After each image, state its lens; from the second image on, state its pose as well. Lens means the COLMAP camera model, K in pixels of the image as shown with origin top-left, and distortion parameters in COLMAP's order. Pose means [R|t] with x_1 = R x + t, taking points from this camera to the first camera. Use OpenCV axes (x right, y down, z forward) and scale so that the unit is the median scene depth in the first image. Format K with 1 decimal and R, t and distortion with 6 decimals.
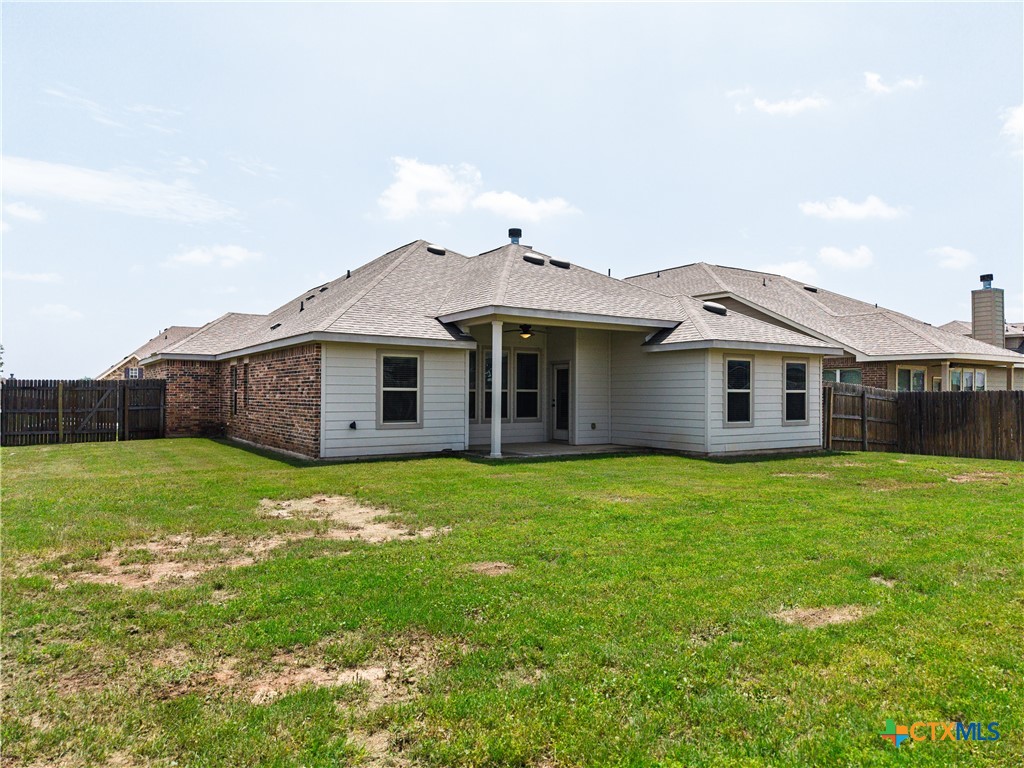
lens RADIAL K [[692.8, 0, 512.0], [0, 692.8, 384.0], [0, 0, 1]] dist [0.031244, -0.001984]
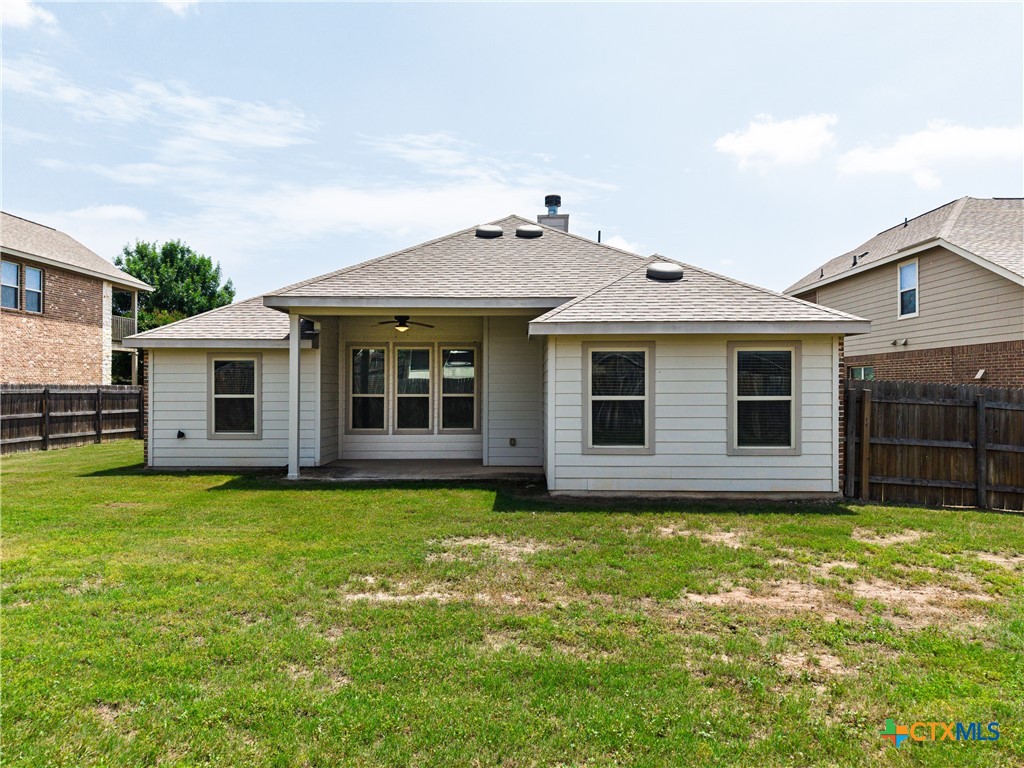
lens RADIAL K [[692.8, 0, 512.0], [0, 692.8, 384.0], [0, 0, 1]] dist [0.031244, -0.001984]
pose [[0.831402, -0.007292, -0.555624, 0.593909], [0.011615, 0.999923, 0.004256, -0.007173], [0.555550, -0.009992, 0.831423, 0.402176]]
